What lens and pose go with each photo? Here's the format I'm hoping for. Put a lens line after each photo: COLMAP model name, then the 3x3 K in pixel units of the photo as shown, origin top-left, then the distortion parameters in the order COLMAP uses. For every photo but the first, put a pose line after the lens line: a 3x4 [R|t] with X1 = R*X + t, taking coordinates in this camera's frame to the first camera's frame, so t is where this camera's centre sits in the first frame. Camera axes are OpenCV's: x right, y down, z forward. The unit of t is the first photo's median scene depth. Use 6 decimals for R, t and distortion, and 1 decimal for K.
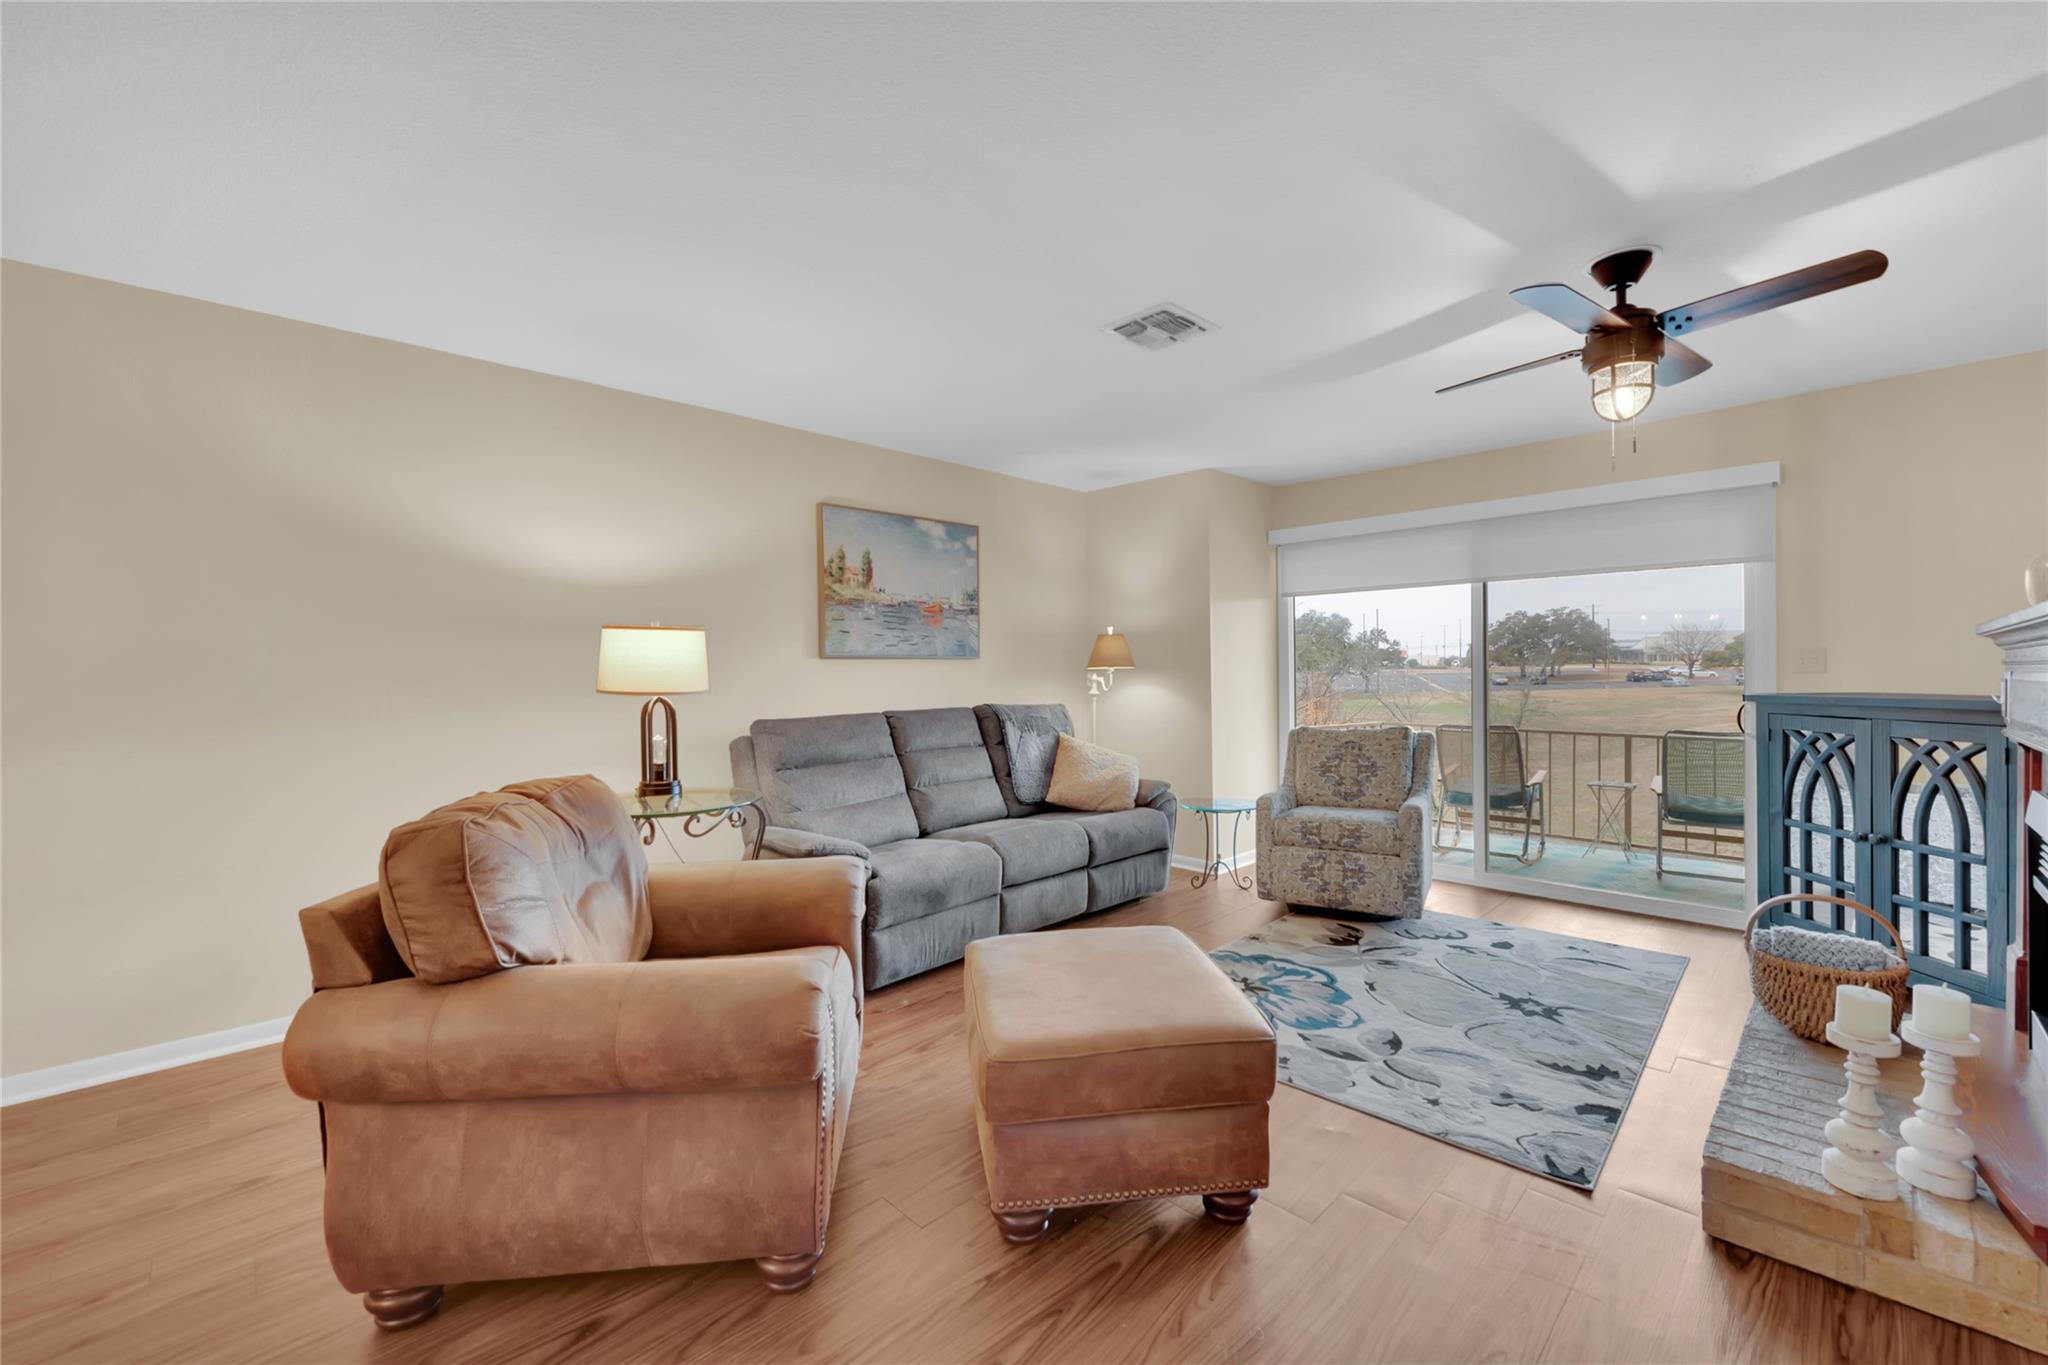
lens RADIAL K [[817.8, 0, 1040.6], [0, 817.8, 677.3], [0, 0, 1]] dist [0.001123, -0.005991]
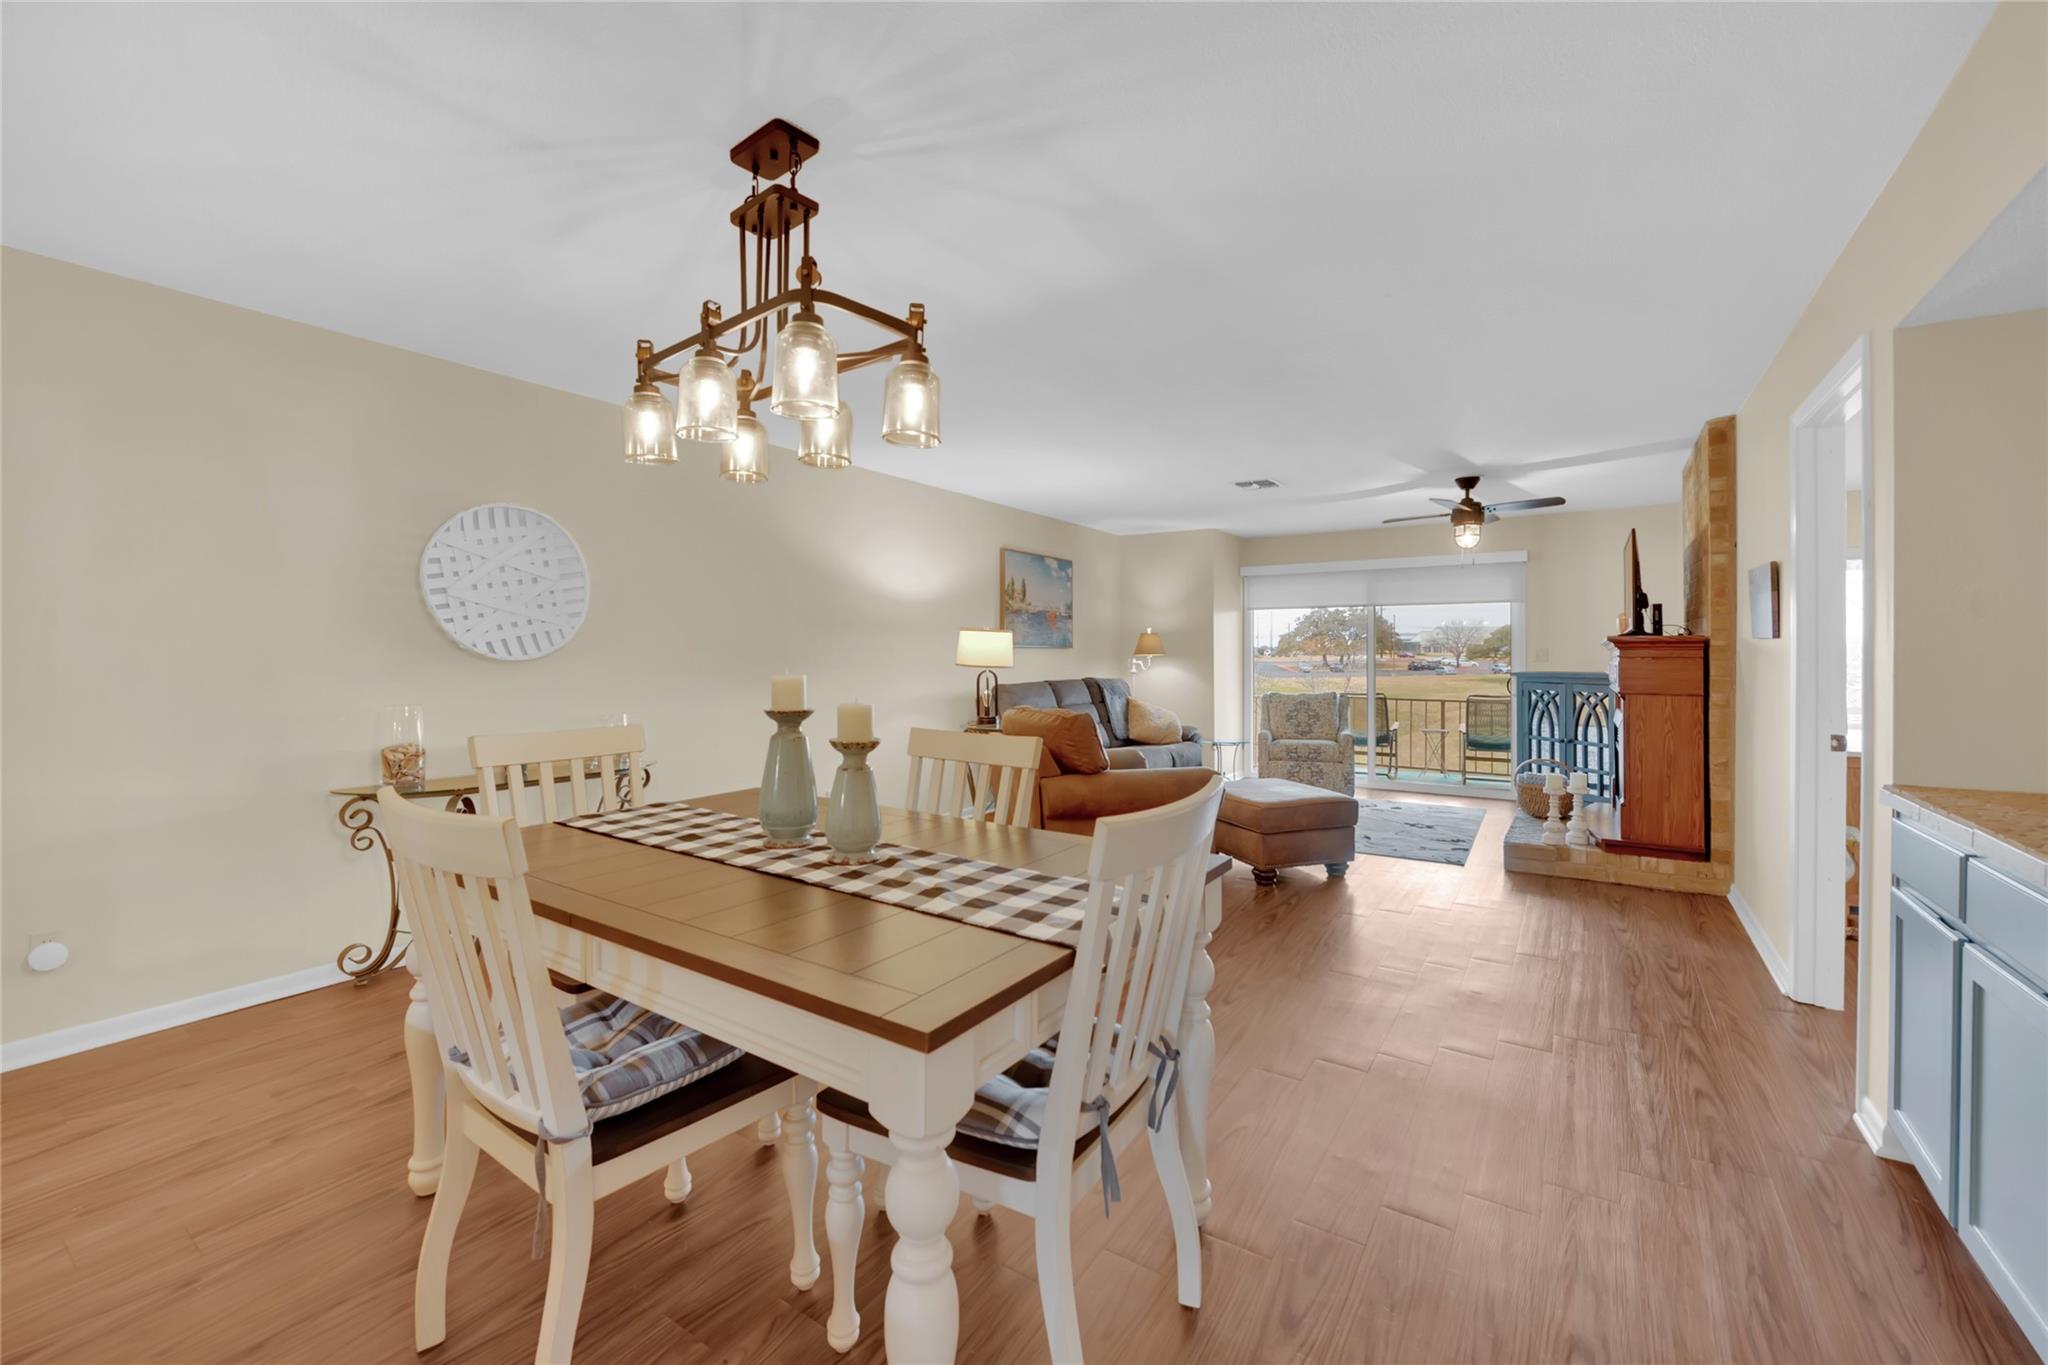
lens RADIAL K [[823.9, 0, 1019.5], [0, 823.9, 653.1], [0, 0, 1]] dist [-0.023951, -0.000116]
pose [[0.983347, 0.010612, 0.181428, -0.498324], [-0.008483, 0.999886, -0.012510, 0.007551], [-0.181540, 0.010762, 0.983325, -0.543052]]
